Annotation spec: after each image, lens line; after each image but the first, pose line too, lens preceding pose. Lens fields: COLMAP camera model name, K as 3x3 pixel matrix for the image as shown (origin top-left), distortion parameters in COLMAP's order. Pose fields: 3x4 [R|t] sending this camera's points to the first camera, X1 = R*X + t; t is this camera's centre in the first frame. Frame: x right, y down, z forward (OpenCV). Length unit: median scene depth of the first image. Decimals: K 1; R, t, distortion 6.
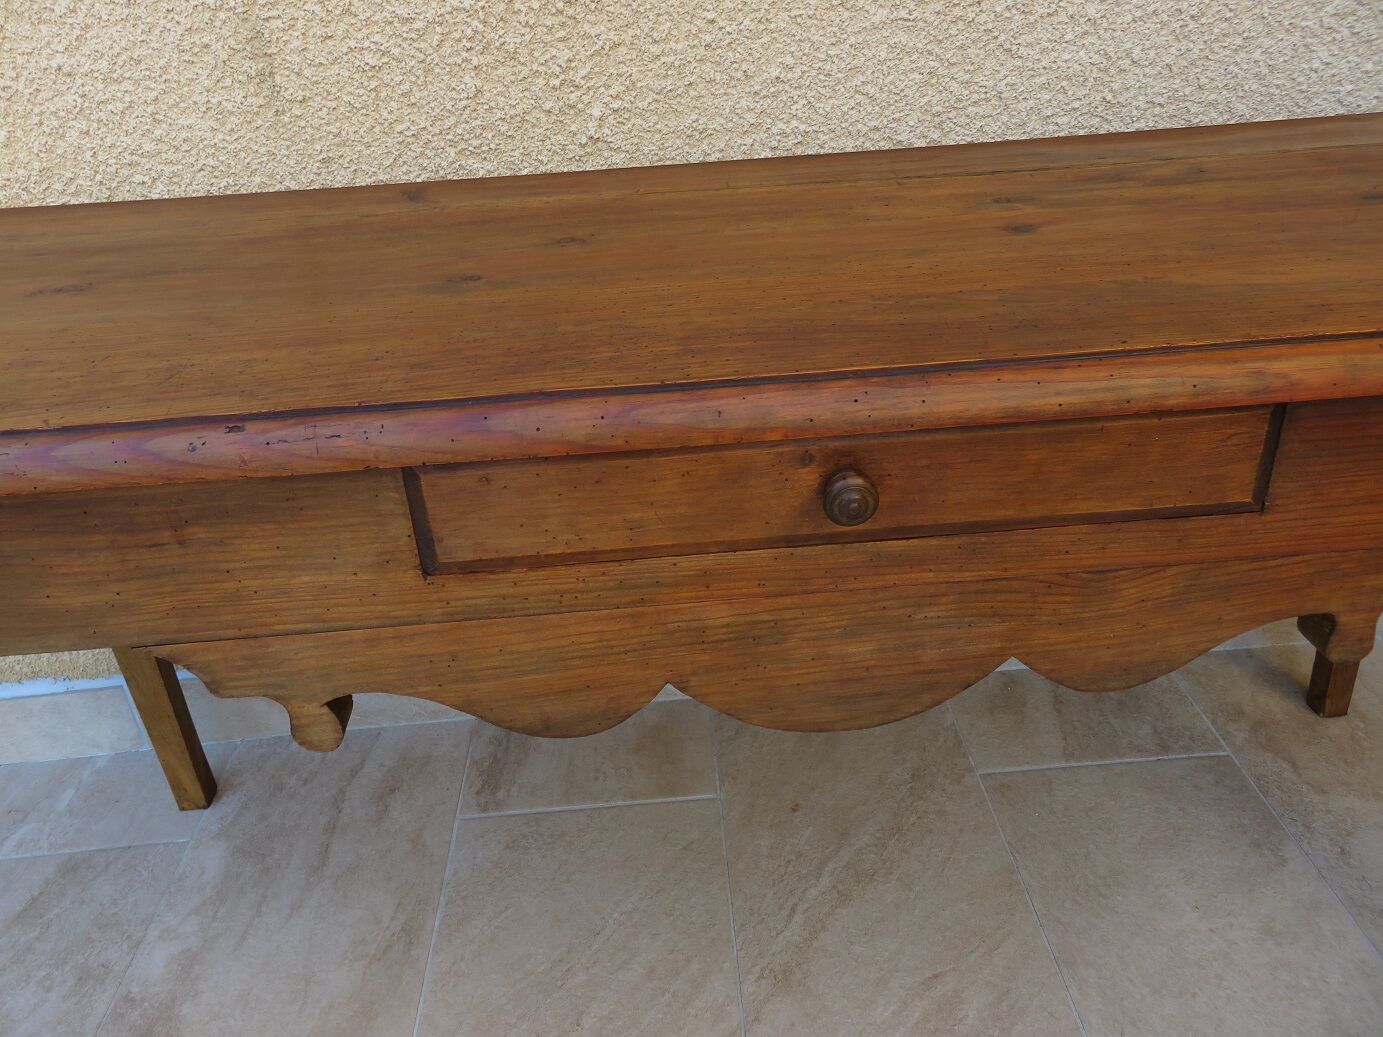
lens RADIAL K [[1066.1, 0, 696.7], [0, 1066.1, 509.0], [0, 0, 1]] dist [-0.004201, 0.011141]
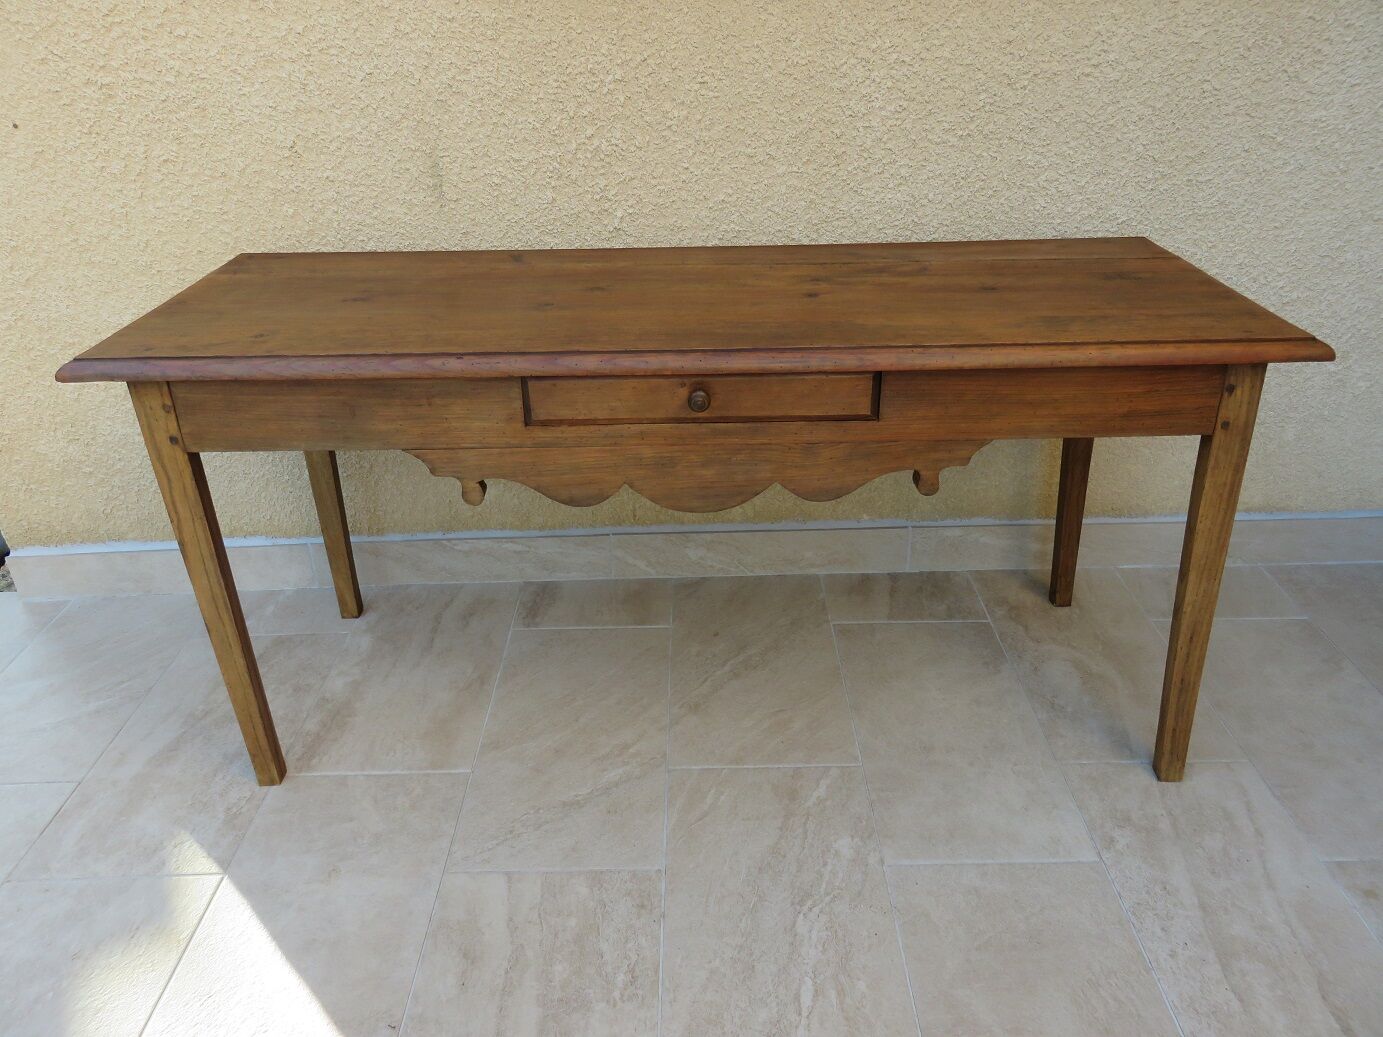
lens RADIAL K [[1066.1, 0, 700.1], [0, 1066.1, 504.8], [0, 0, 1]] dist [-0.004201, 0.011141]
pose [[0.997942, 0.058390, -0.026495, 0.118616], [-0.059256, 0.997691, -0.033189, 0.165226], [0.024496, 0.034691, 0.999098, -0.775360]]
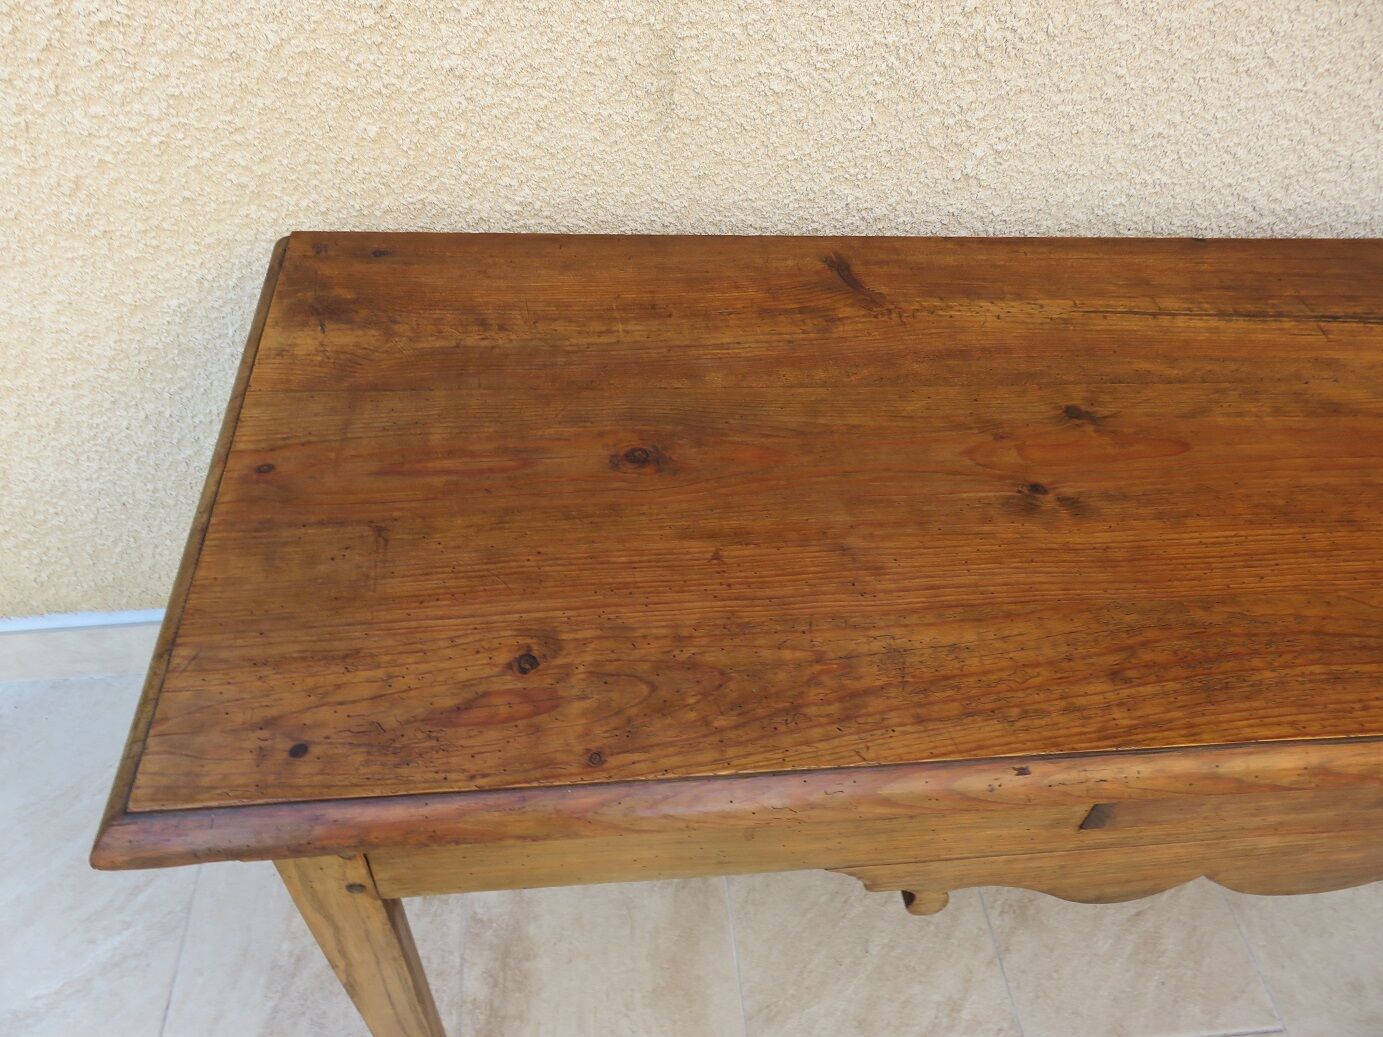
lens RADIAL K [[1066.1, 0, 703.1], [0, 1066.1, 519.5], [0, 0, 1]] dist [-0.004201, 0.011141]
pose [[0.989915, 0.053716, 0.131086, -0.475677], [-0.090092, 0.952804, 0.289909, -0.325525], [-0.109327, -0.298795, 0.948034, -0.000484]]
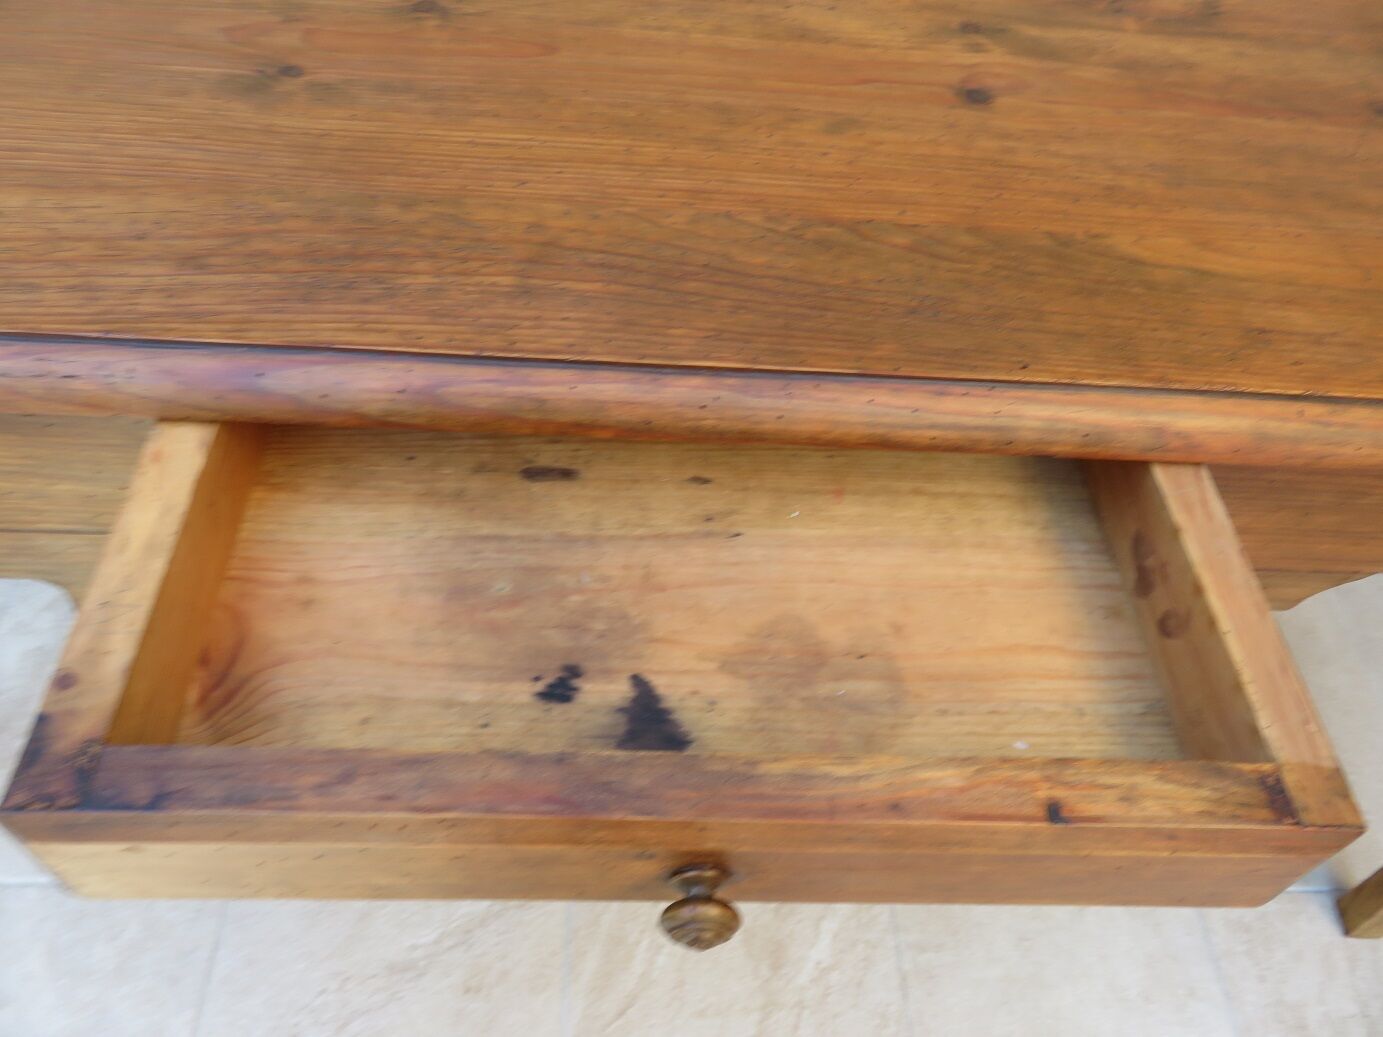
lens RADIAL K [[1066.1, 0, 701.5], [0, 1066.1, 524.7], [0, 0, 1]] dist [-0.004201, 0.011141]
pose [[0.989255, 0.114018, 0.091510, 0.040280], [-0.139751, 0.921317, 0.362829, -0.163668], [-0.042941, -0.371719, 0.927352, 0.085278]]
